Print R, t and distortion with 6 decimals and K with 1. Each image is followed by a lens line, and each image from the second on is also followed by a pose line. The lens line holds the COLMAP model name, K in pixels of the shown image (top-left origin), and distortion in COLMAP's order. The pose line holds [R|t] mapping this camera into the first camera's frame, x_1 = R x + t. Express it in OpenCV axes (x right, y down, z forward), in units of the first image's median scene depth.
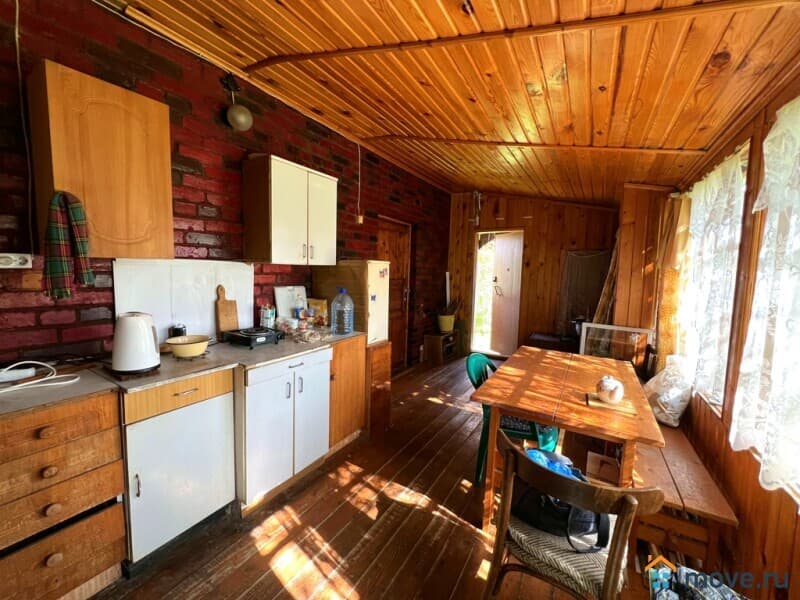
lens RADIAL K [[320.2, 0, 398.8], [0, 320.2, 298.2], [0, 0, 1]] dist [-0.003309, 0.000471]
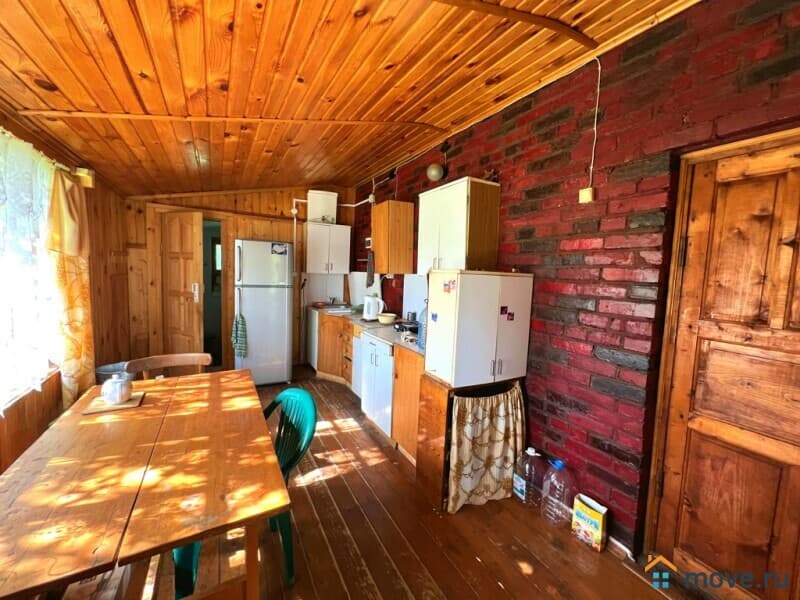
lens RADIAL K [[320.2, 0, 398.8], [0, 320.2, 298.2], [0, 0, 1]] dist [-0.003309, 0.000471]
pose [[-0.487887, 0.023524, -0.872590, 0.884643], [-0.130005, 0.986530, 0.099285, -0.152881], [0.863172, 0.161881, -0.478257, 1.761546]]
